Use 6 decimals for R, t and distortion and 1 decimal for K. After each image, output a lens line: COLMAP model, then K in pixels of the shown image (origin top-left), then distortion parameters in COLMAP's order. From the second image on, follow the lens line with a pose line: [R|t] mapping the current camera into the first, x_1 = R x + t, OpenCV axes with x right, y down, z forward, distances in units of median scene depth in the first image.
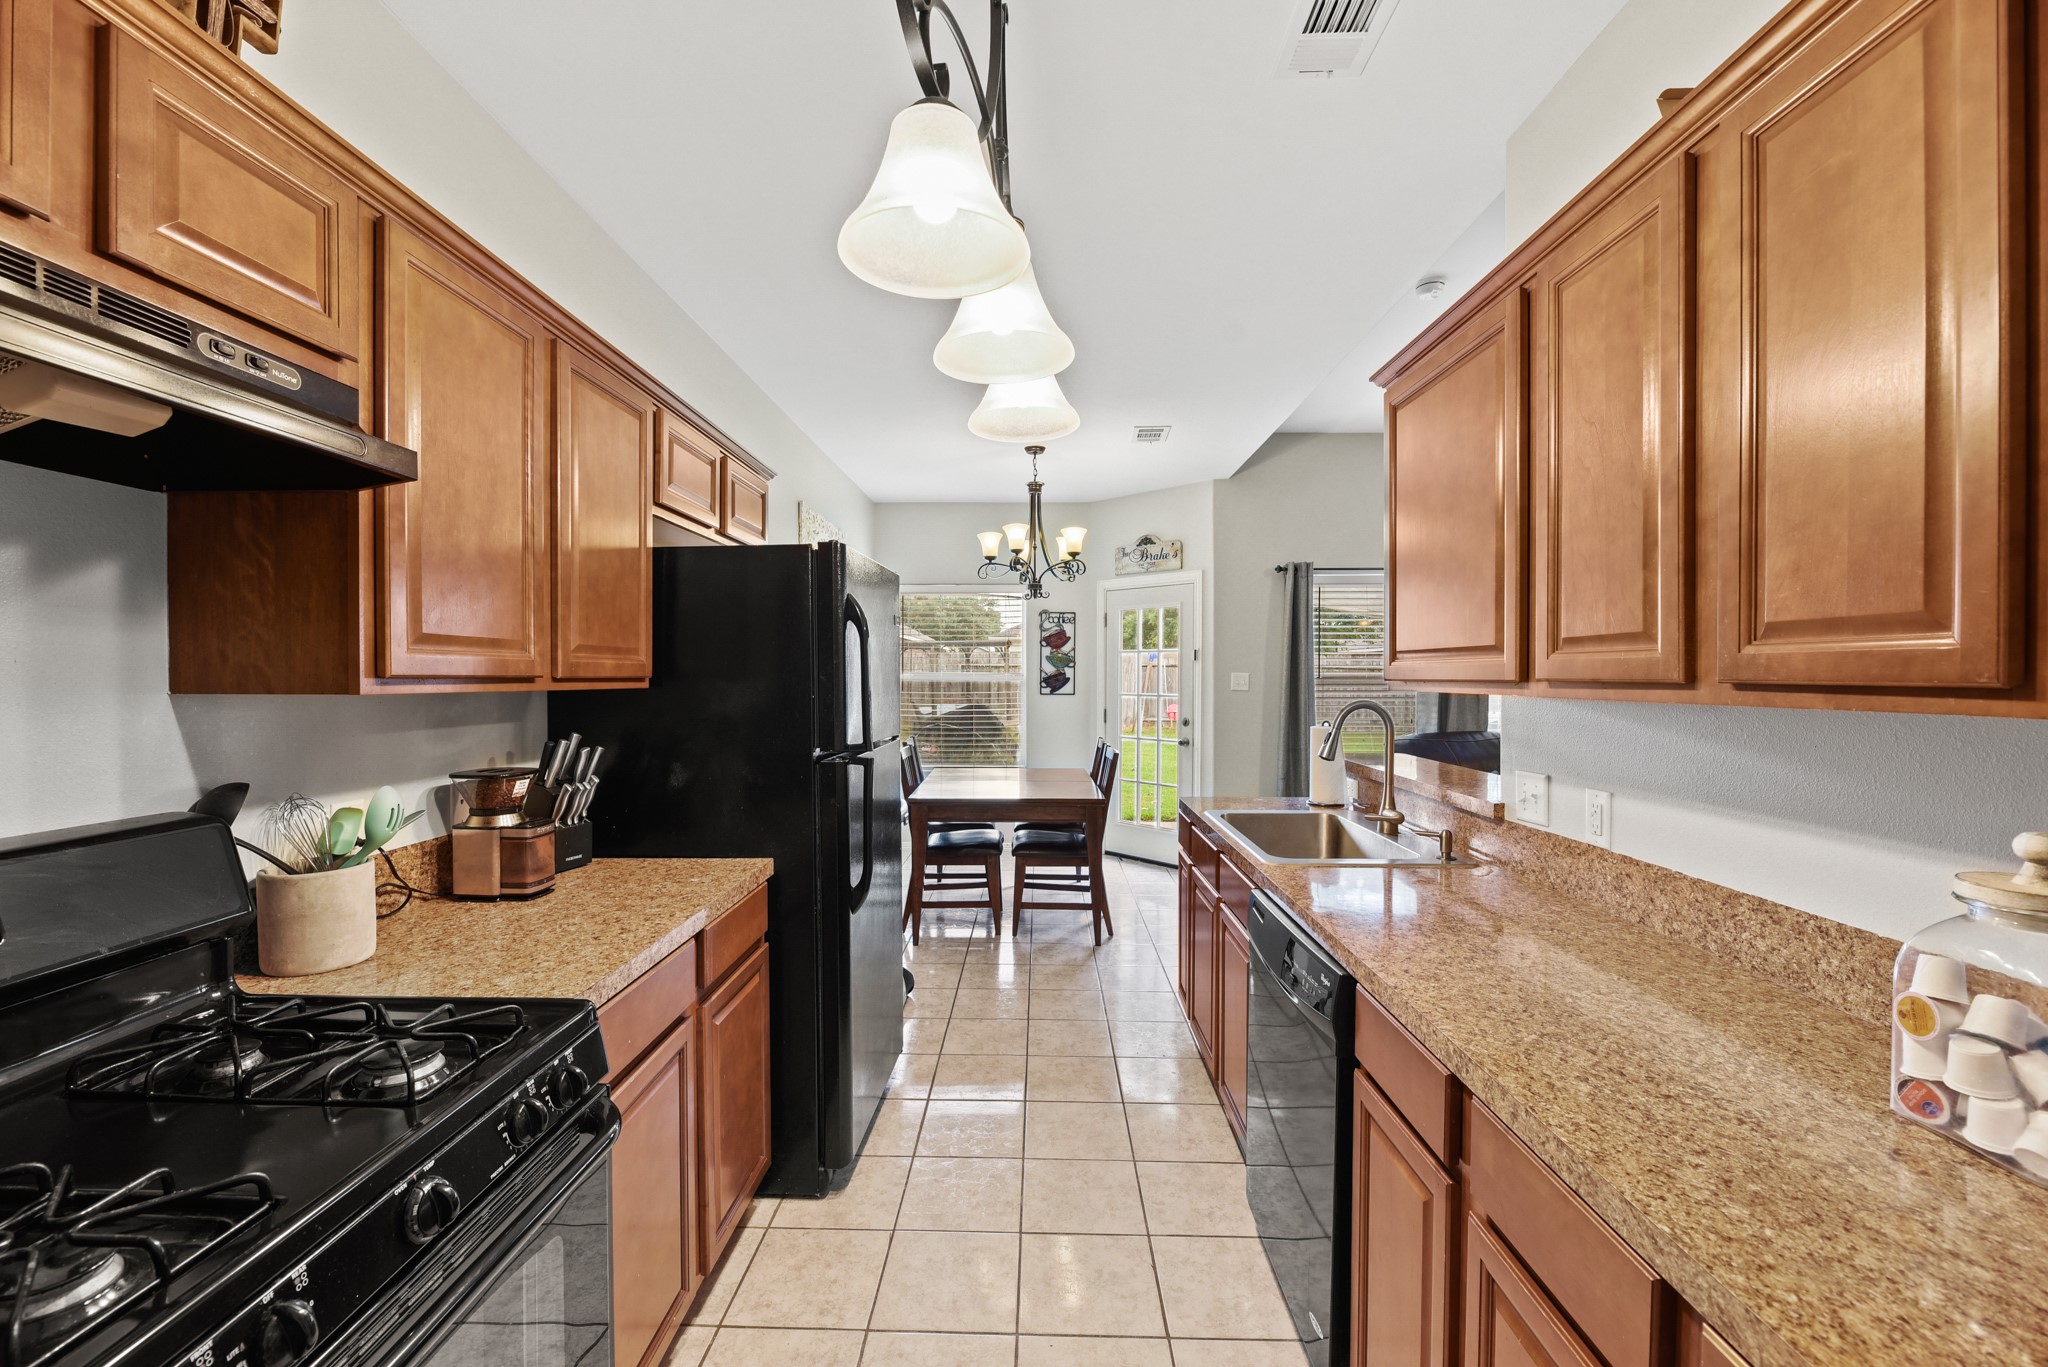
lens RADIAL K [[827.7, 0, 1020.3], [0, 827.7, 683.1], [0, 0, 1]] dist [-0.003301, -0.000268]
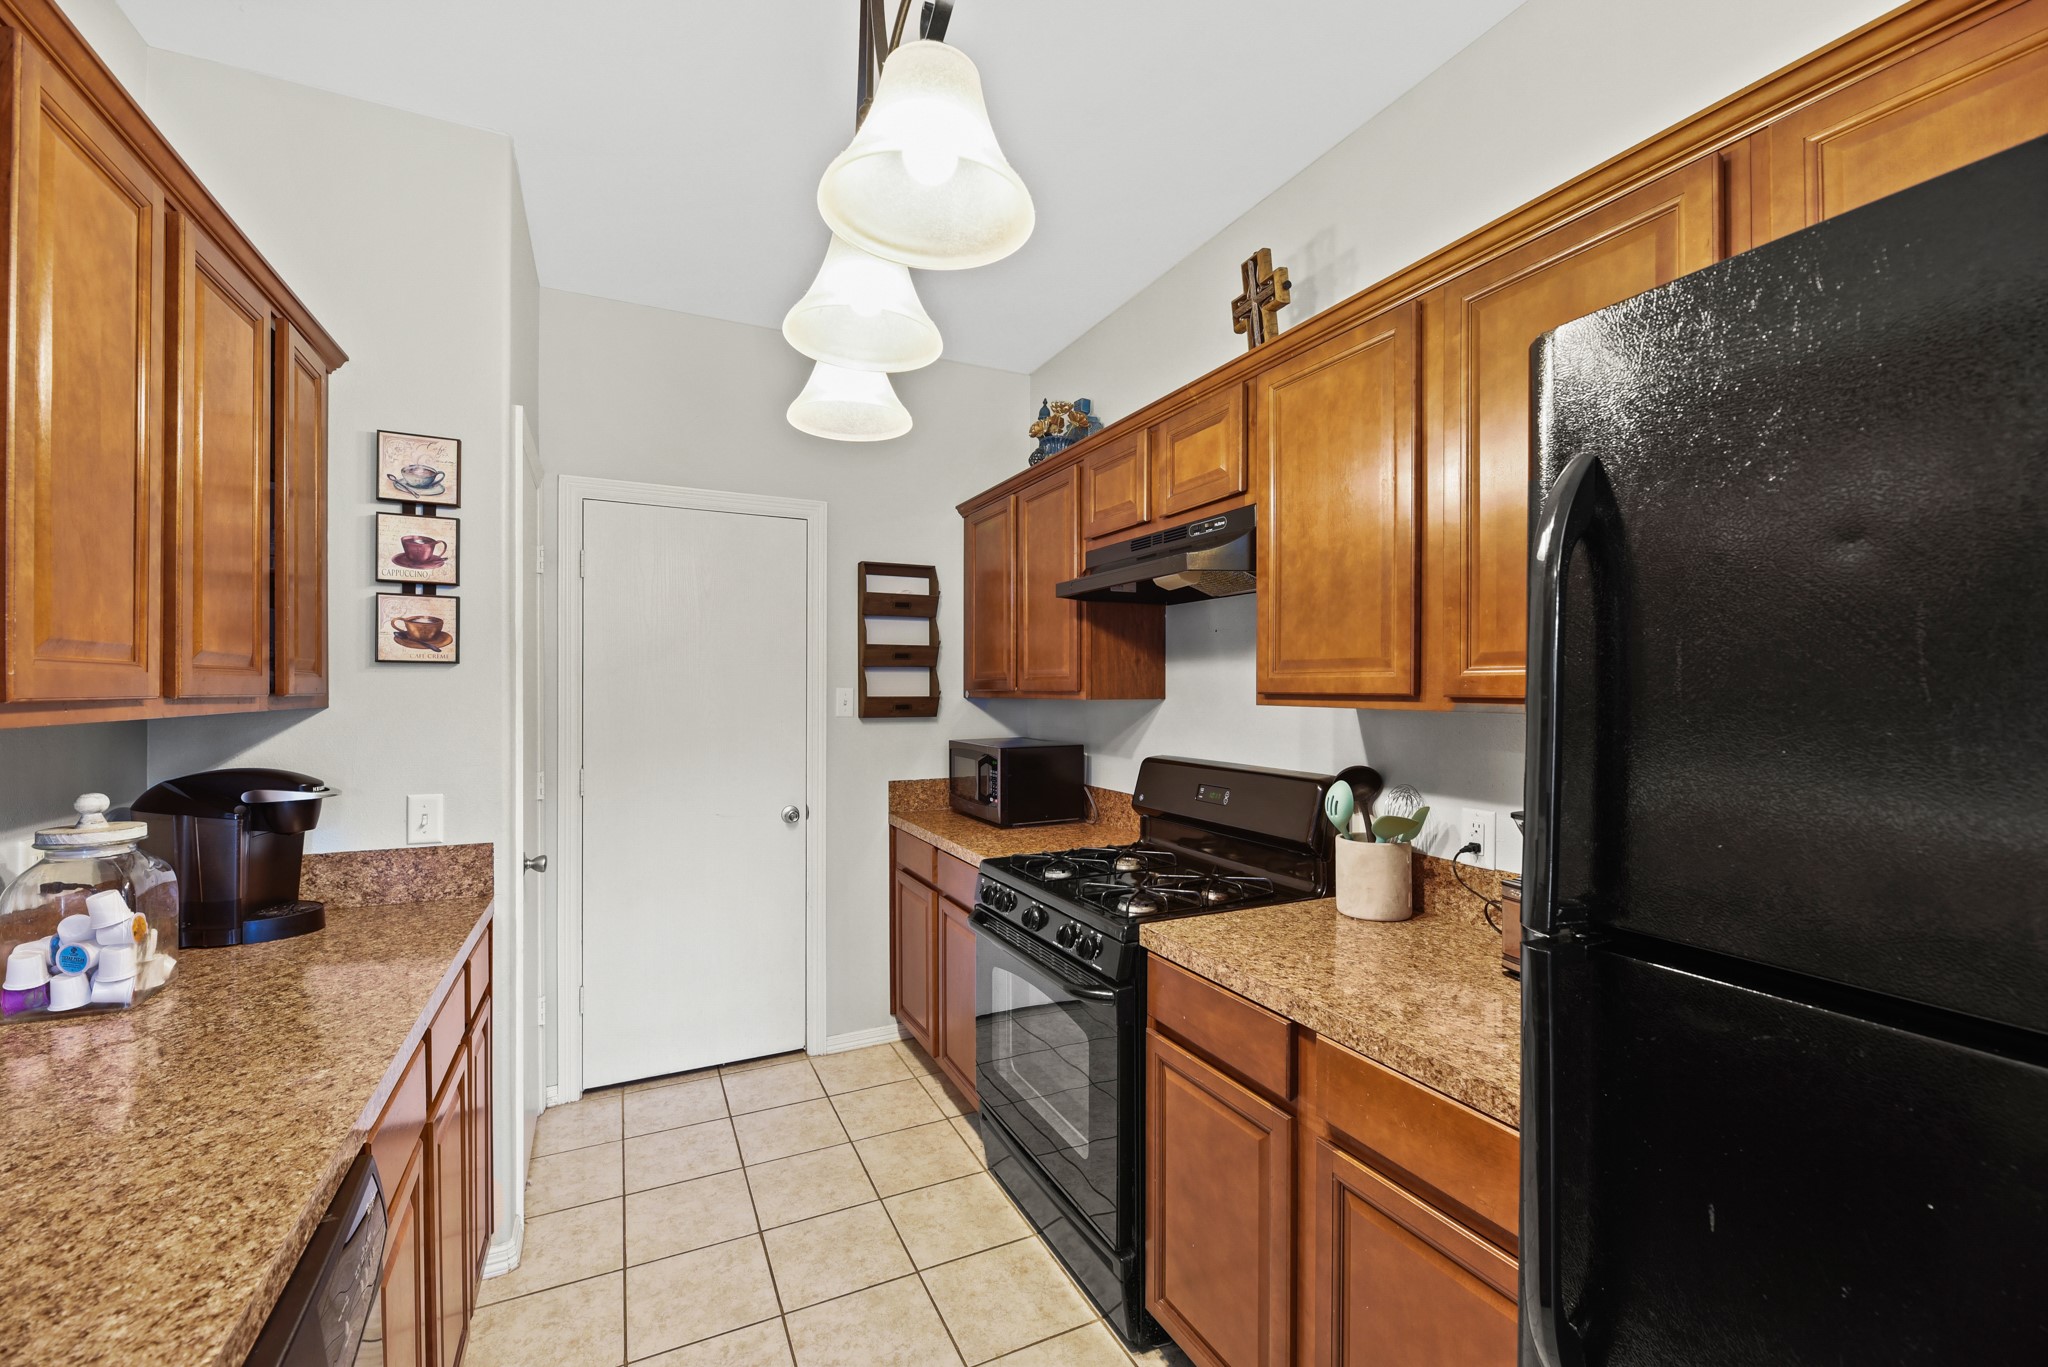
lens RADIAL K [[829.9, 0, 1018.9], [0, 829.9, 693.5], [0, 0, 1]] dist [-0.000052, -0.004691]
pose [[-0.893701, -0.000395, -0.448663, 0.066792], [-0.008077, 0.999852, 0.015208, -0.006395], [0.448590, 0.017215, -0.893572, 0.537765]]
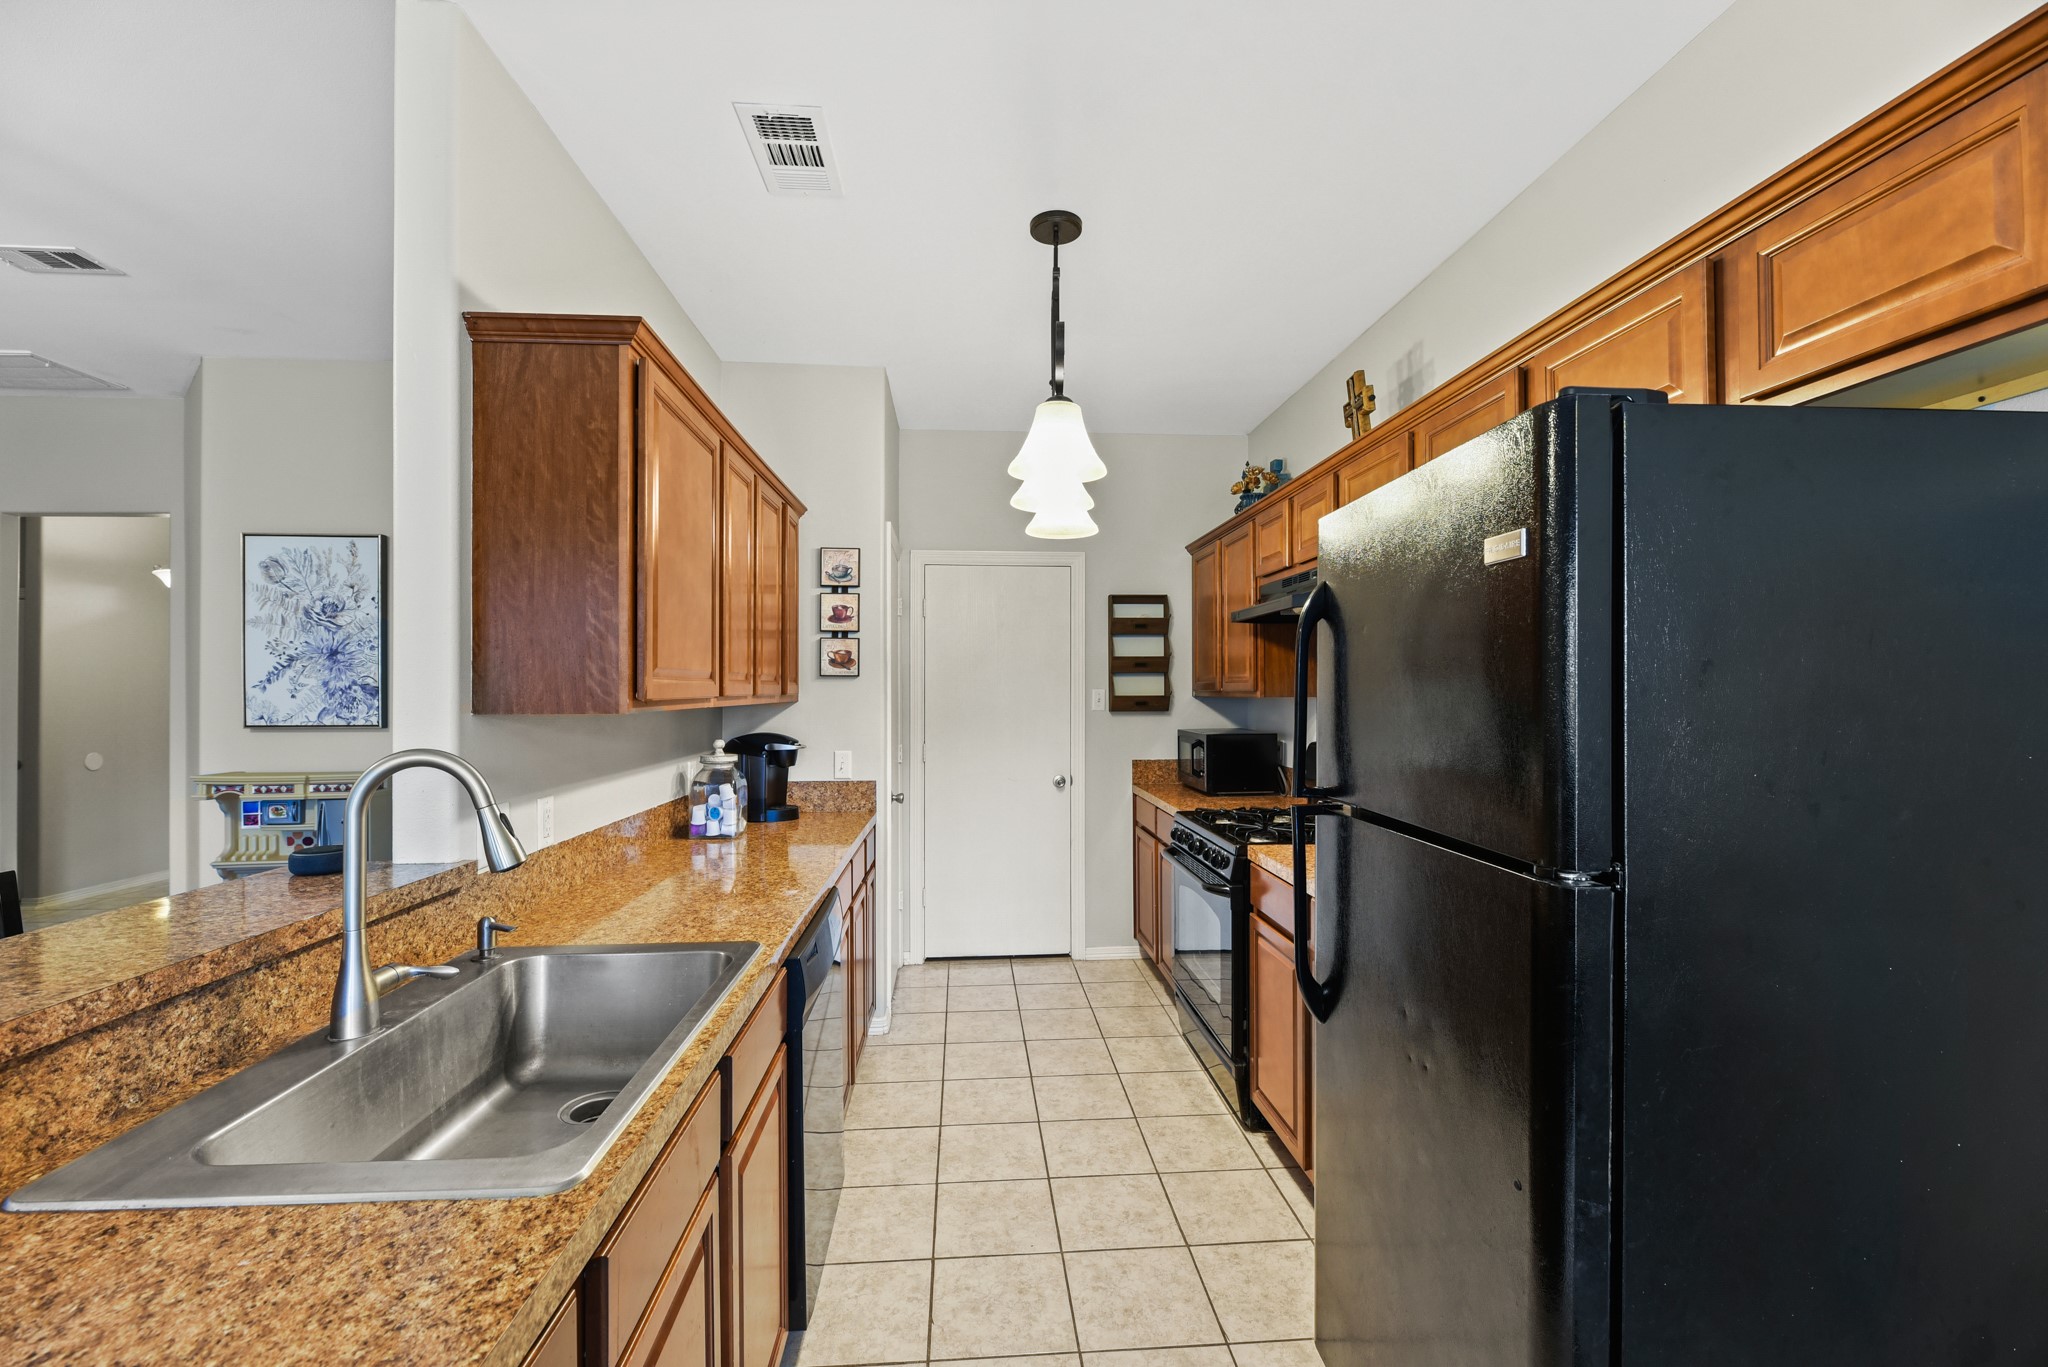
lens RADIAL K [[828.6, 0, 1021.2], [0, 828.6, 686.6], [0, 0, 1]] dist [0.002212, -0.004614]
pose [[-0.996082, 0.000721, -0.088432, 0.055170], [0.000053, 0.999971, 0.007562, -0.009221], [0.088435, 0.007528, -0.996053, 0.758272]]
